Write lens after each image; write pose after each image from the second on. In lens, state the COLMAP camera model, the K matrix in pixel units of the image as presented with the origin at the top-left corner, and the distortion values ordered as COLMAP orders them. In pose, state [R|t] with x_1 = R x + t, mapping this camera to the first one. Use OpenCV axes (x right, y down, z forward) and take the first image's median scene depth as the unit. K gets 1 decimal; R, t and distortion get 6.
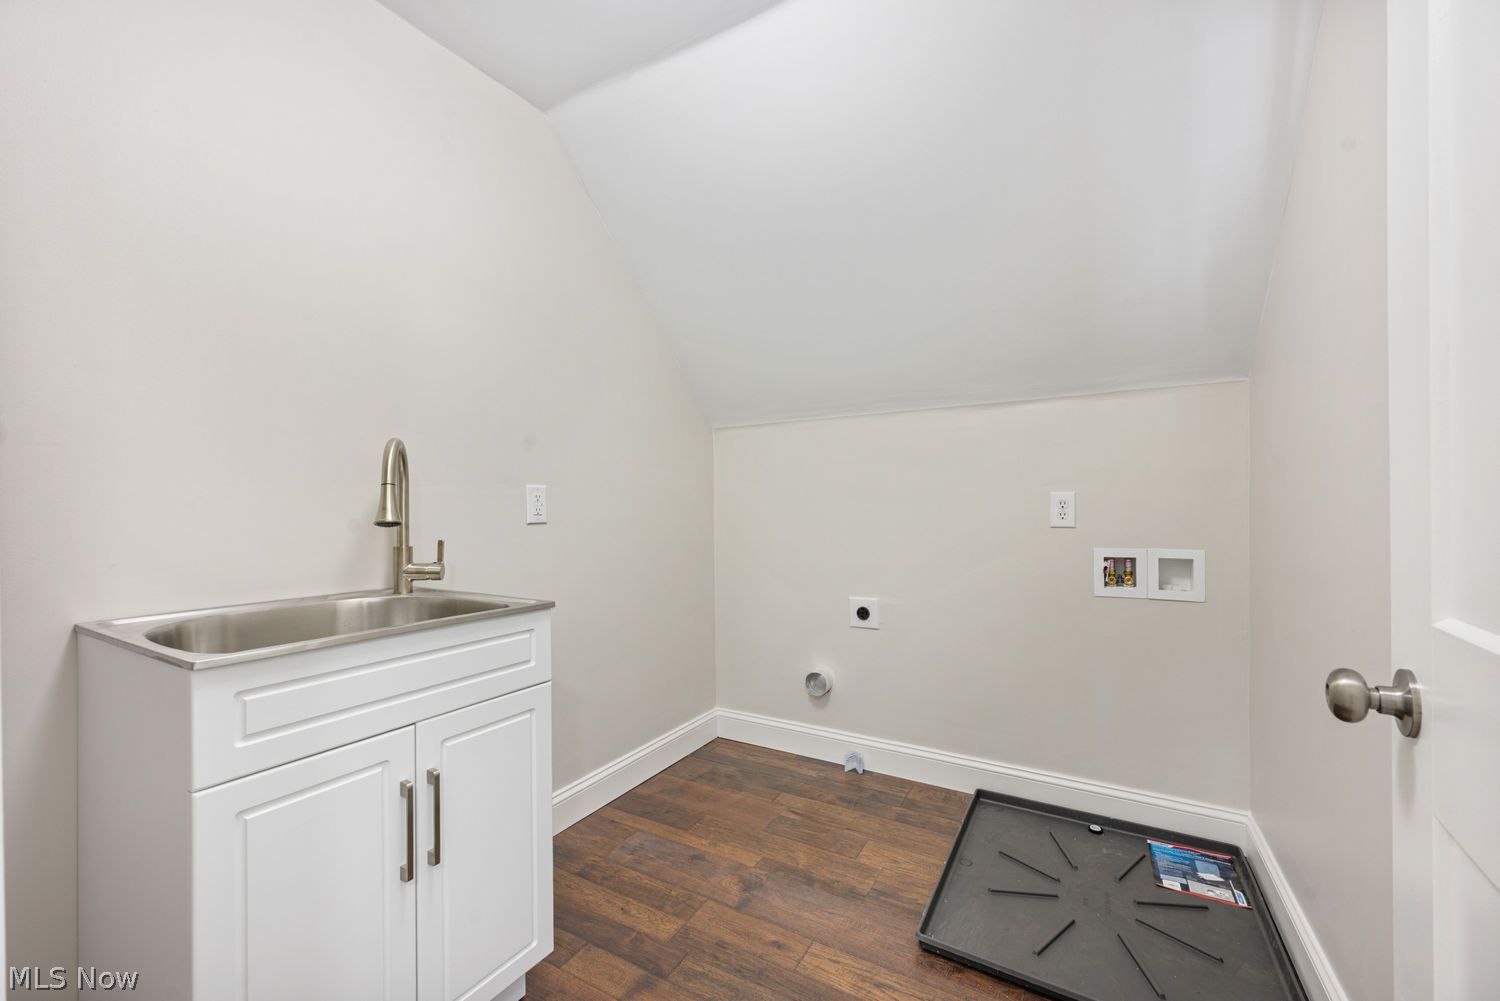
lens RADIAL K [[594.7, 0, 748.2], [0, 594.7, 501.1], [0, 0, 1]] dist [-0.001379, -0.000449]
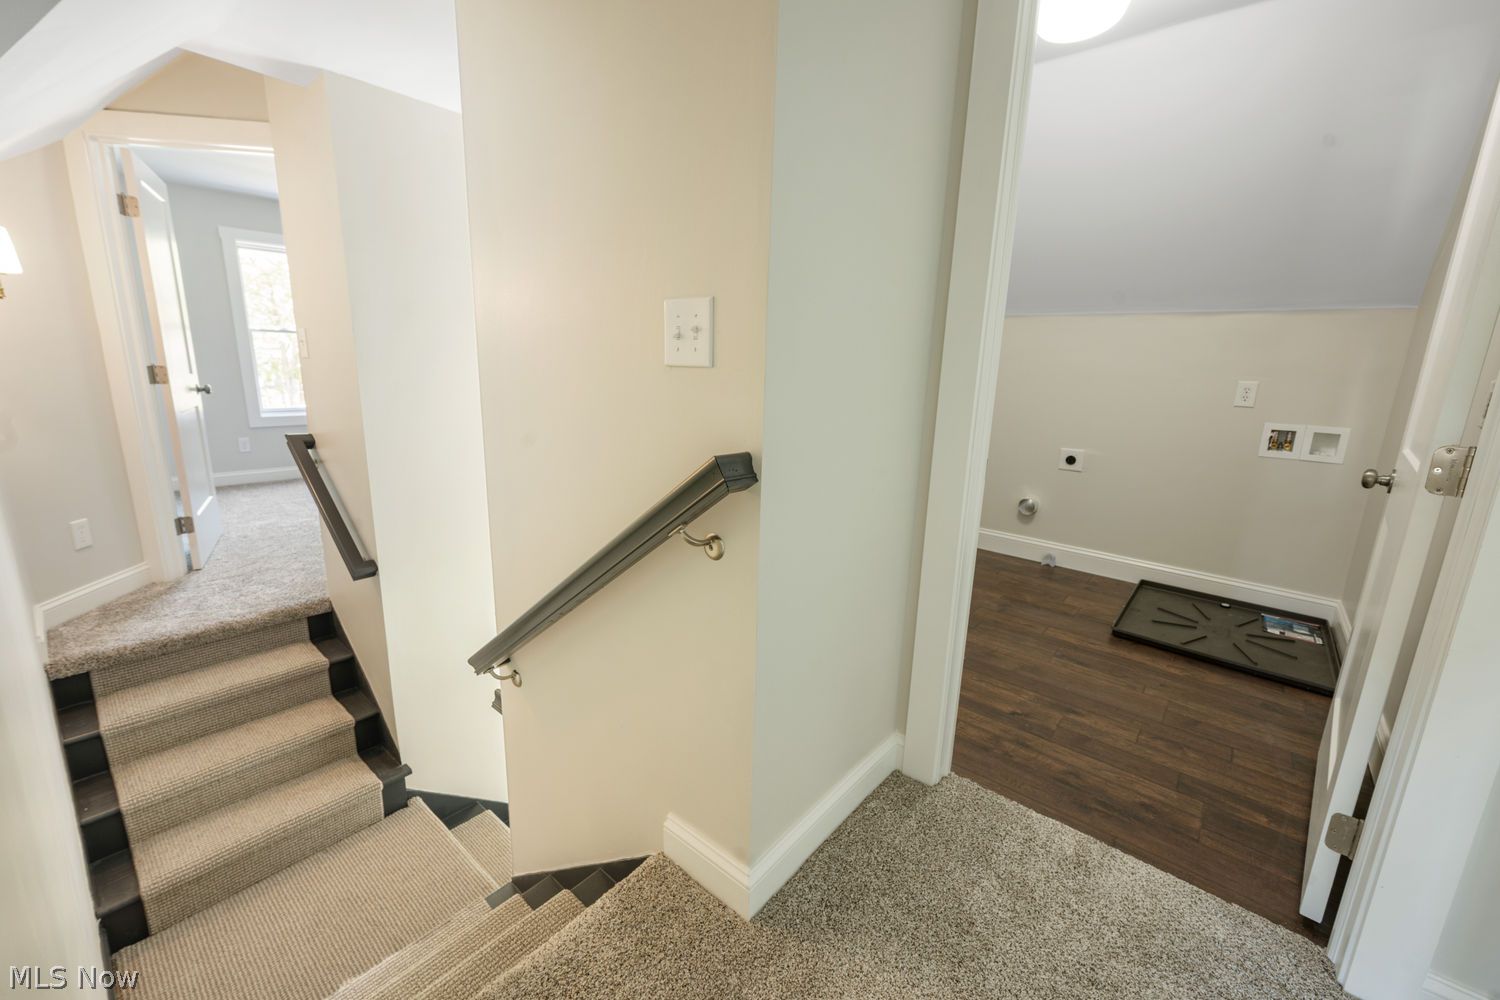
lens RADIAL K [[605.0, 0, 753.4], [0, 605.0, 487.1], [0, 0, 1]] dist [-0.001557, -0.000197]
pose [[0.985078, 0.076121, -0.154358, -0.405231], [-0.041627, 0.975623, 0.215470, -0.032503], [0.166997, -0.205829, 0.964234, -0.655340]]
